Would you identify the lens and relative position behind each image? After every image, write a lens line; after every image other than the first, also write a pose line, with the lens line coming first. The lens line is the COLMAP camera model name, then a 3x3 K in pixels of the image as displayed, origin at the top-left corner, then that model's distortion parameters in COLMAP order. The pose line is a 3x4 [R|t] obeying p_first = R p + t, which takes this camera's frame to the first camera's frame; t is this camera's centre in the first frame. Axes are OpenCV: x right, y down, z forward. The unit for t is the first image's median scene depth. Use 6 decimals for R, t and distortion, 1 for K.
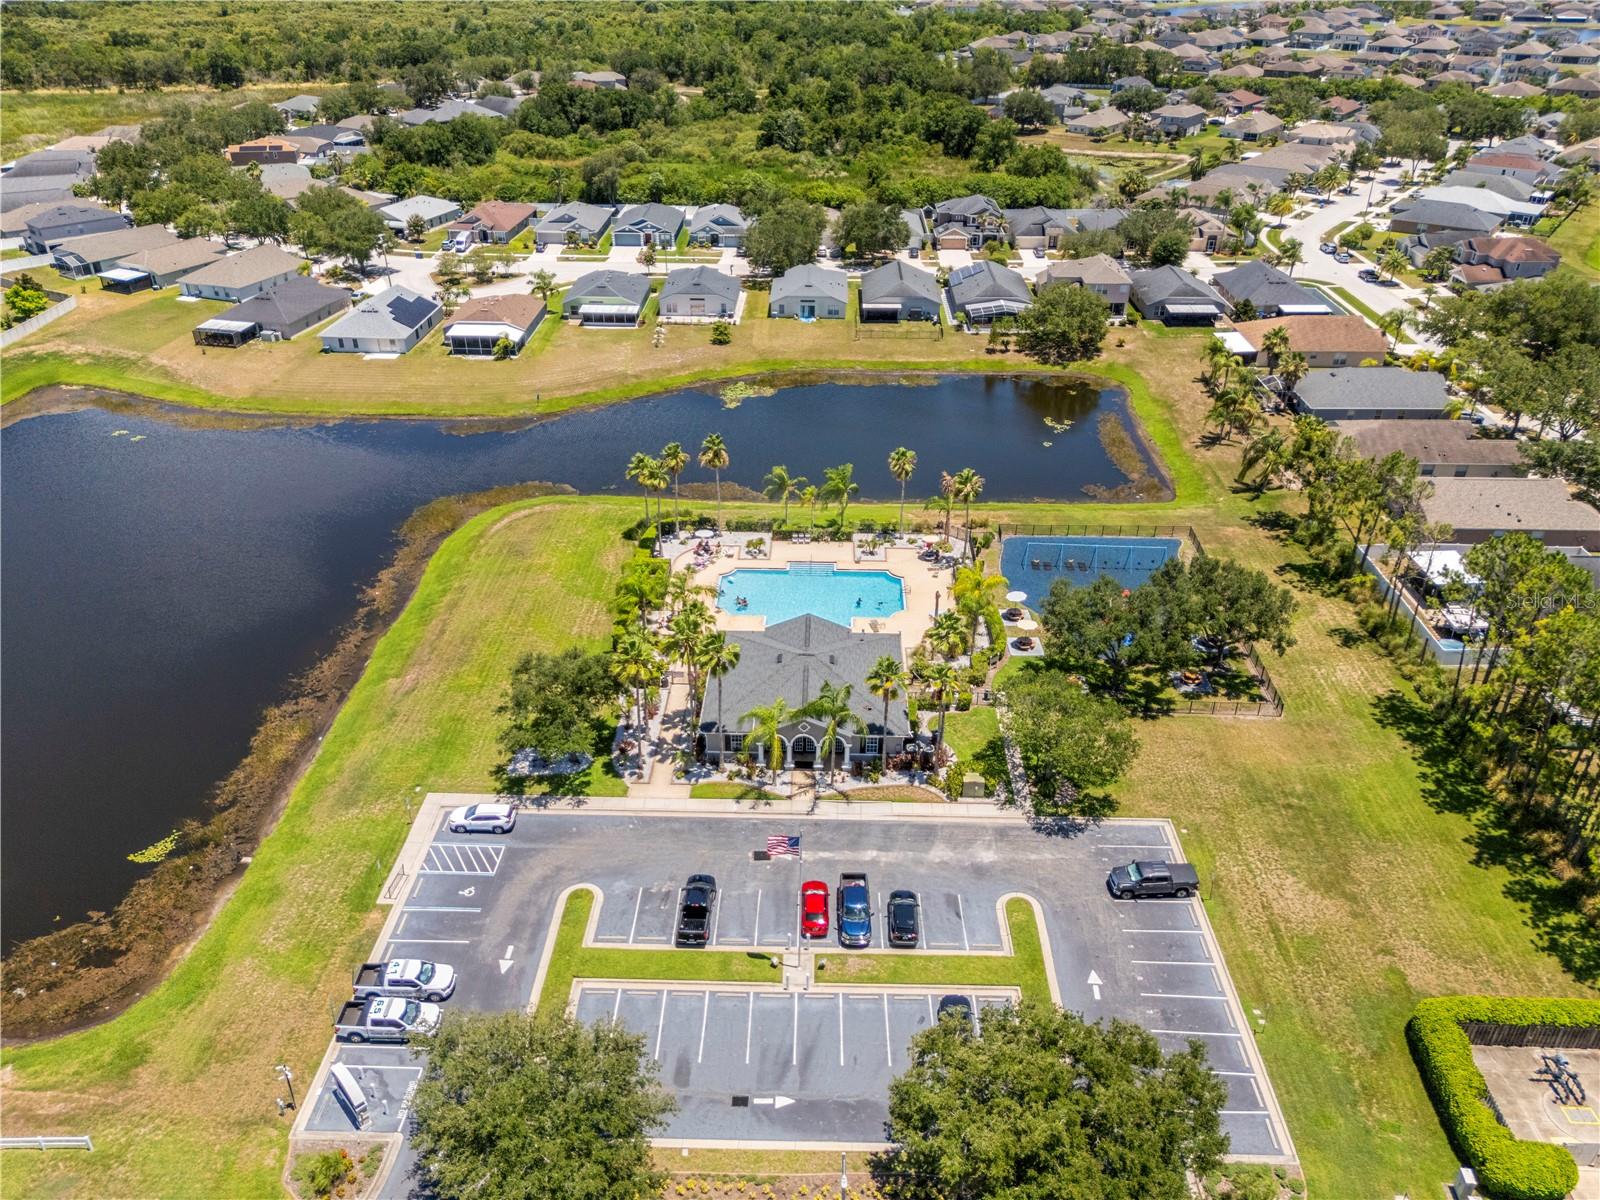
lens RADIAL K [[1186.1, 0, 800.0], [0, 1186.1, 600.0], [0, 0, 1]] dist [0.008194, 0.000383]
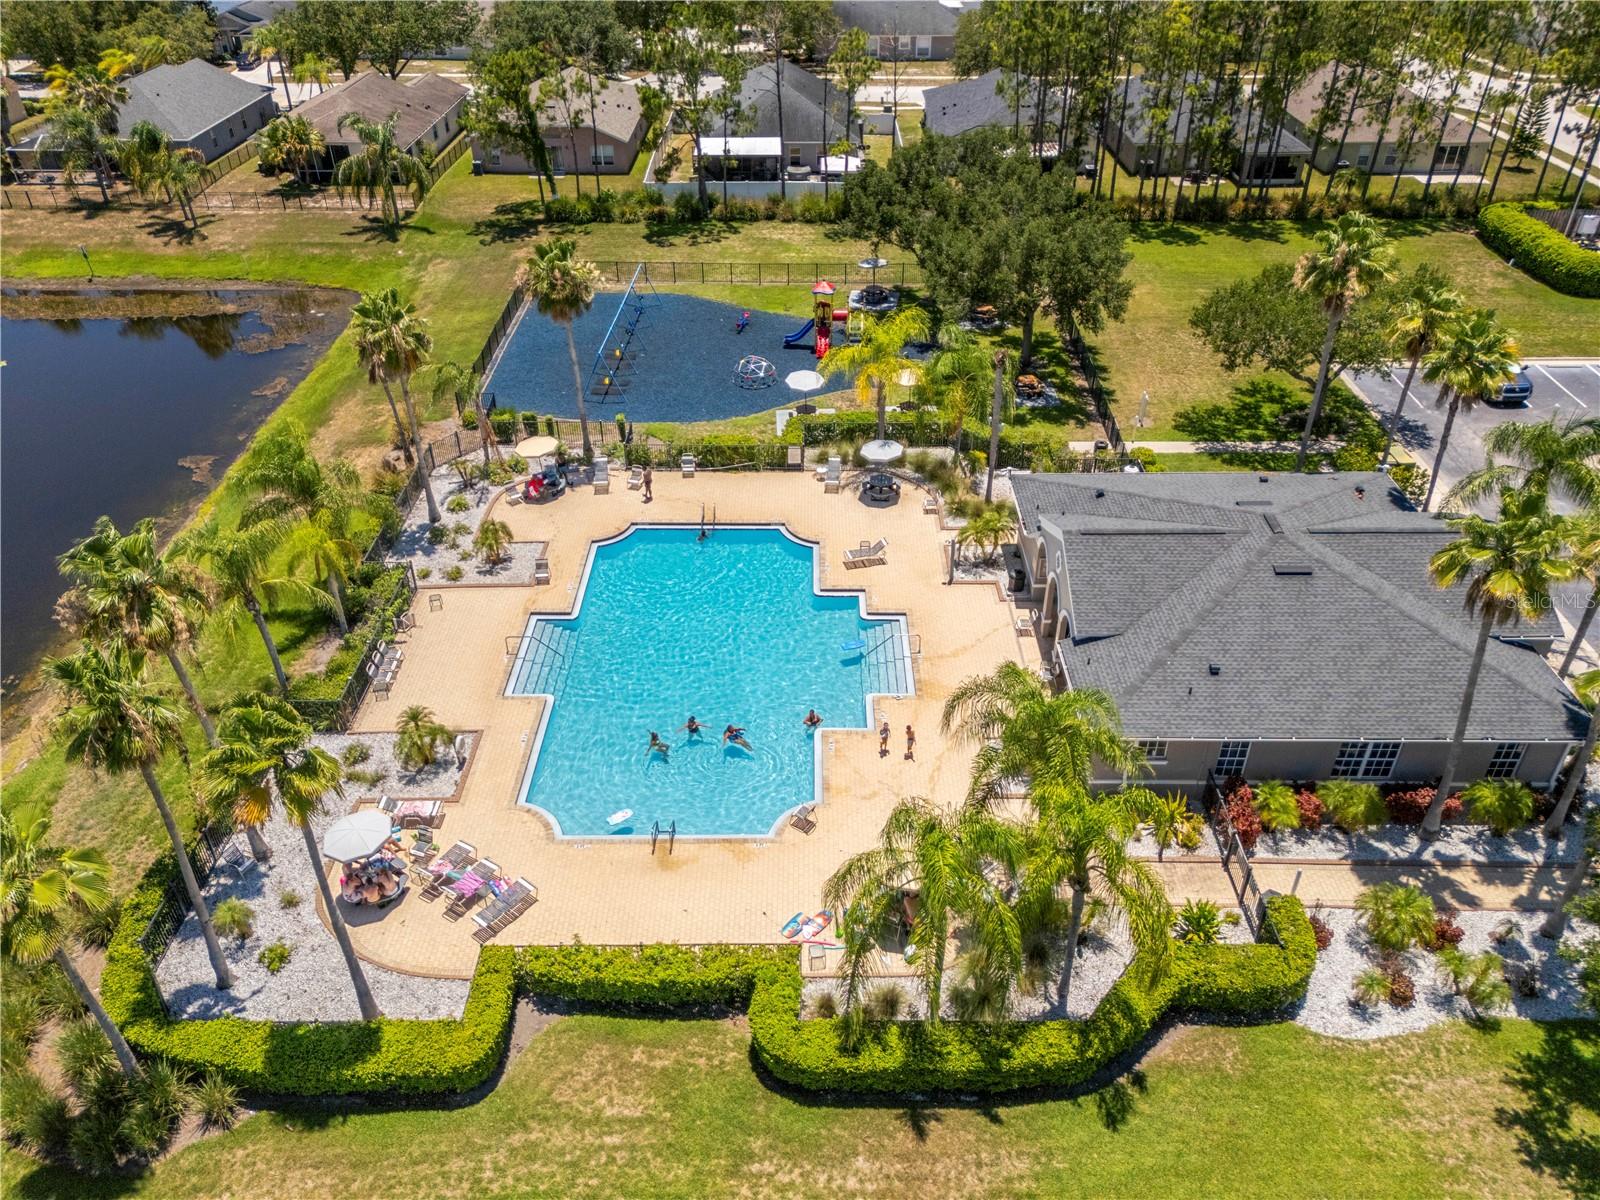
lens RADIAL K [[1186.1, 0, 800.0], [0, 1186.1, 600.0], [0, 0, 1]] dist [0.008194, 0.000383]
pose [[-0.025236, -0.561264, 0.827252, -0.267408], [0.497466, 0.710731, 0.497383, -0.171574], [-0.867116, 0.424082, 0.261273, 0.800479]]
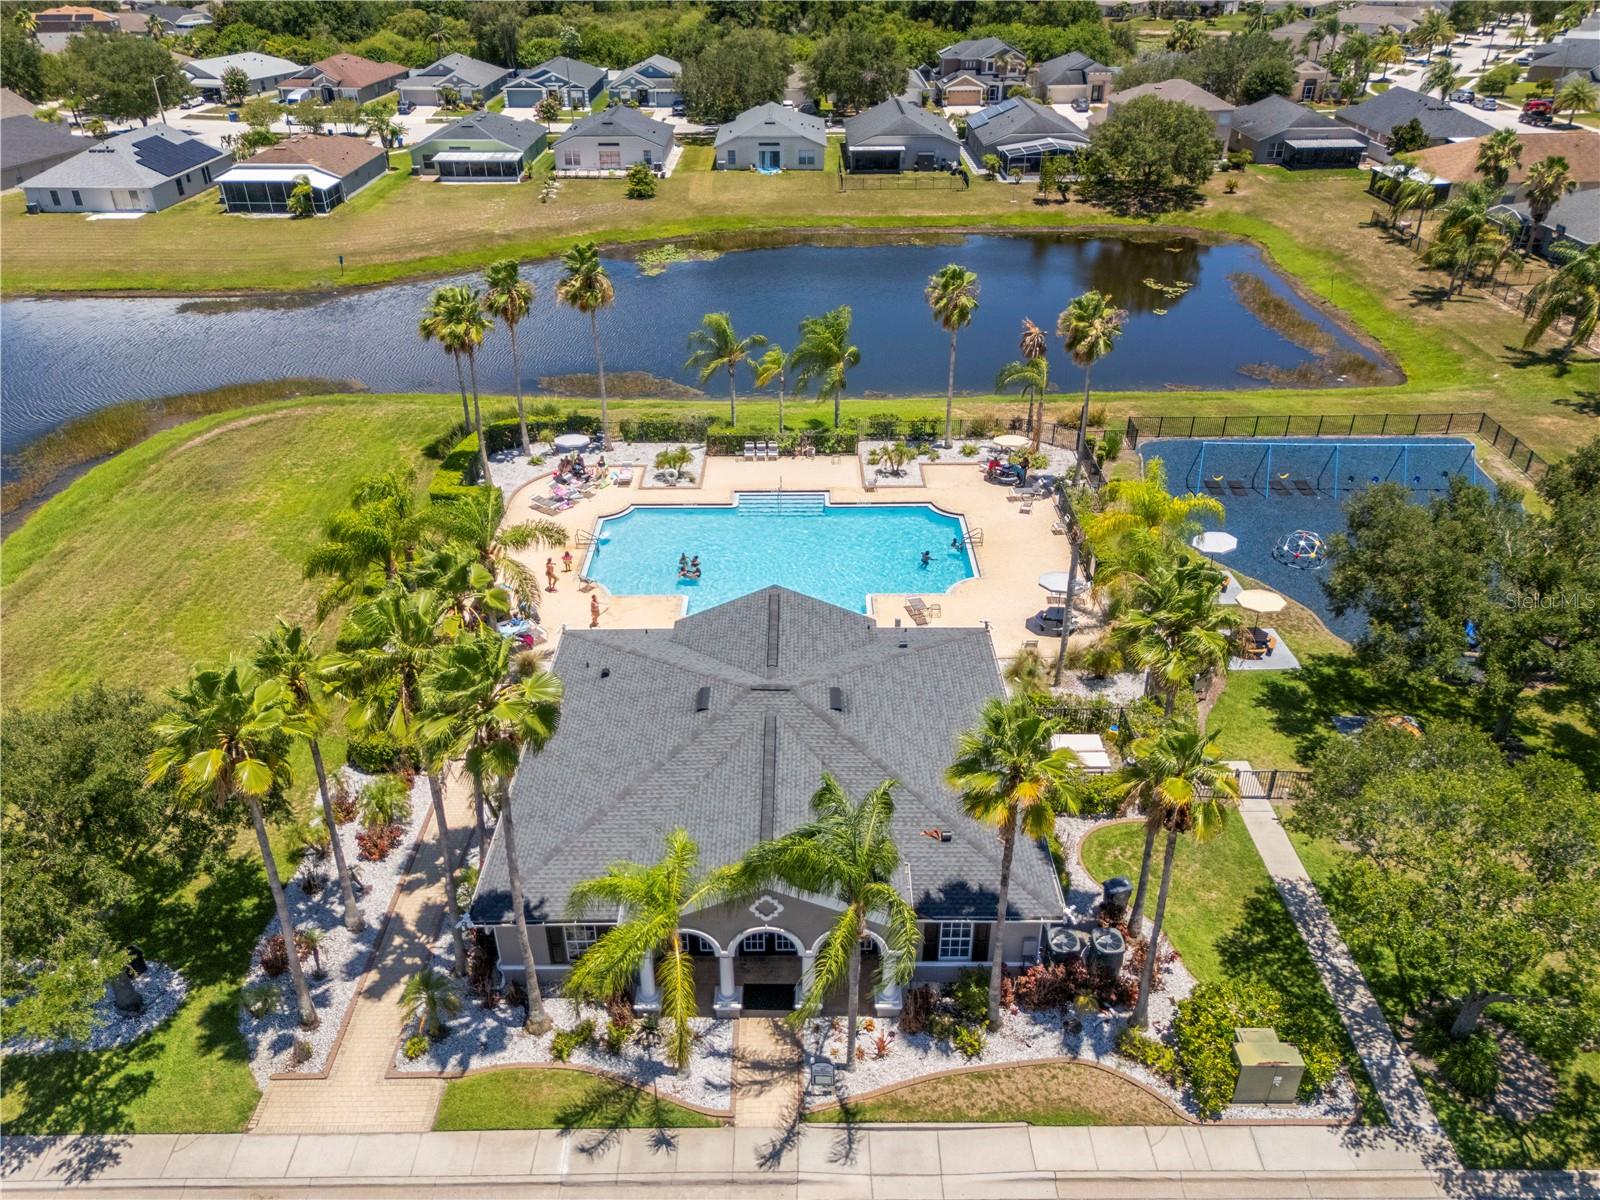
lens RADIAL K [[1186.1, 0, 800.0], [0, 1186.1, 600.0], [0, 0, 1]] dist [0.008194, 0.000383]
pose [[0.999520, -0.022119, 0.021712, 0.005557], [0.021915, 0.999714, 0.009594, 0.010451], [-0.021918, -0.009114, 0.999718, 0.467491]]
